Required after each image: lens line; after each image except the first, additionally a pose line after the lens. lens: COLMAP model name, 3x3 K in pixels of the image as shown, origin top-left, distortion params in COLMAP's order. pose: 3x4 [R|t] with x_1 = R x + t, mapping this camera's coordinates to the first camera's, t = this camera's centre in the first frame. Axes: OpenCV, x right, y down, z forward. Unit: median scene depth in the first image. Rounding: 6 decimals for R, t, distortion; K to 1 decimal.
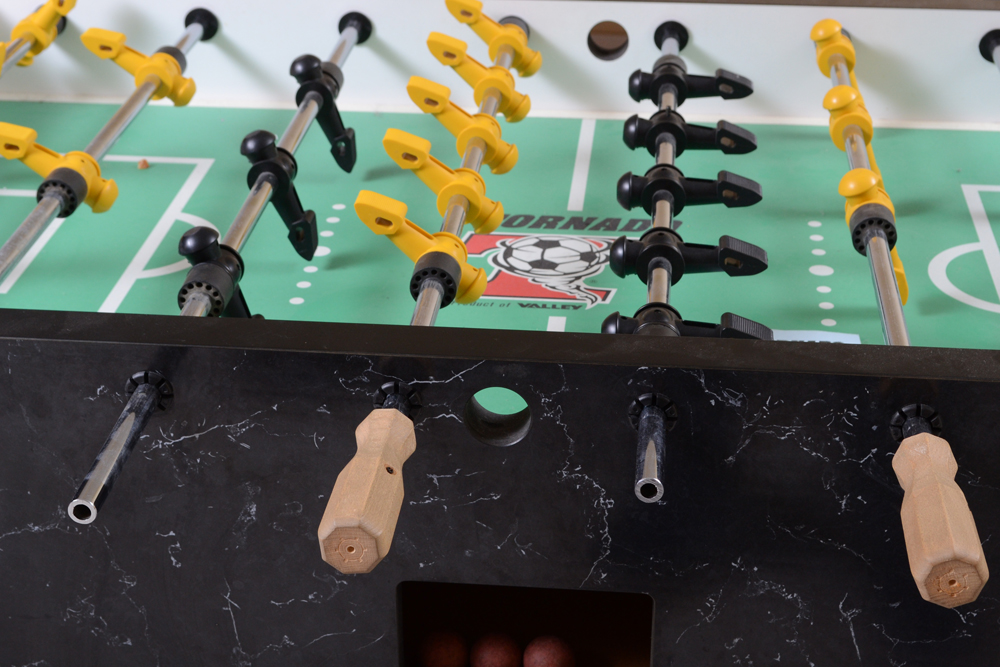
lens RADIAL K [[1810.9, 0, 500.0], [0, 1810.9, 333.5], [0, 0, 1]] dist [-0.004166, 0.018337]
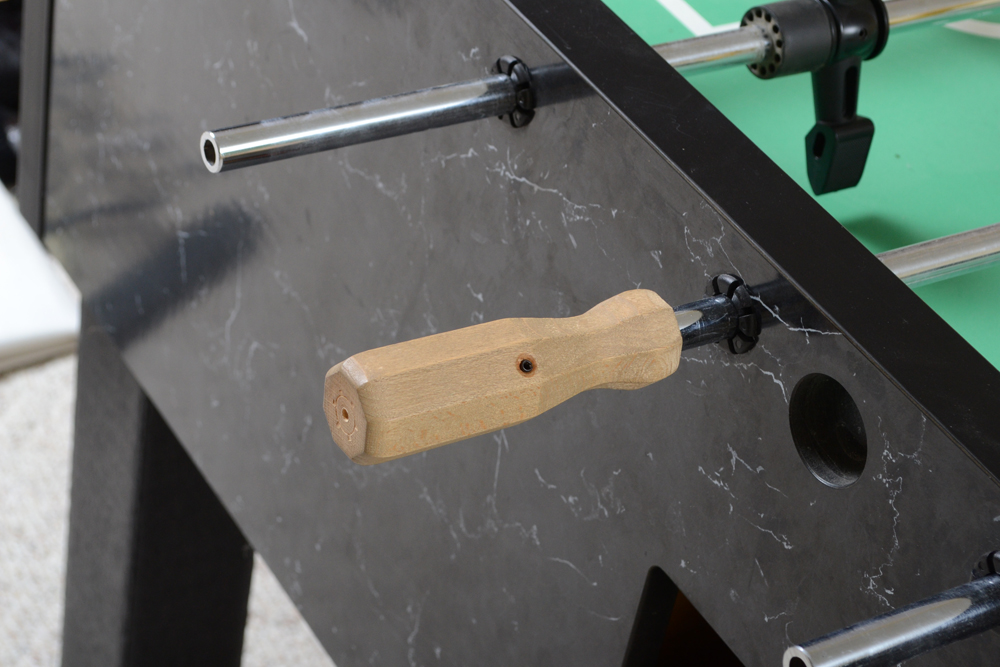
lens RADIAL K [[2309.9, 0, 500.0], [0, 2309.9, 333.5], [0, 0, 1]] dist [-0.015114, -0.129595]
pose [[0.589635, 0.571642, -0.570575, 0.333282], [-0.496481, 0.813745, 0.302201, -0.147296], [0.637054, 0.105091, 0.763622, 0.357405]]
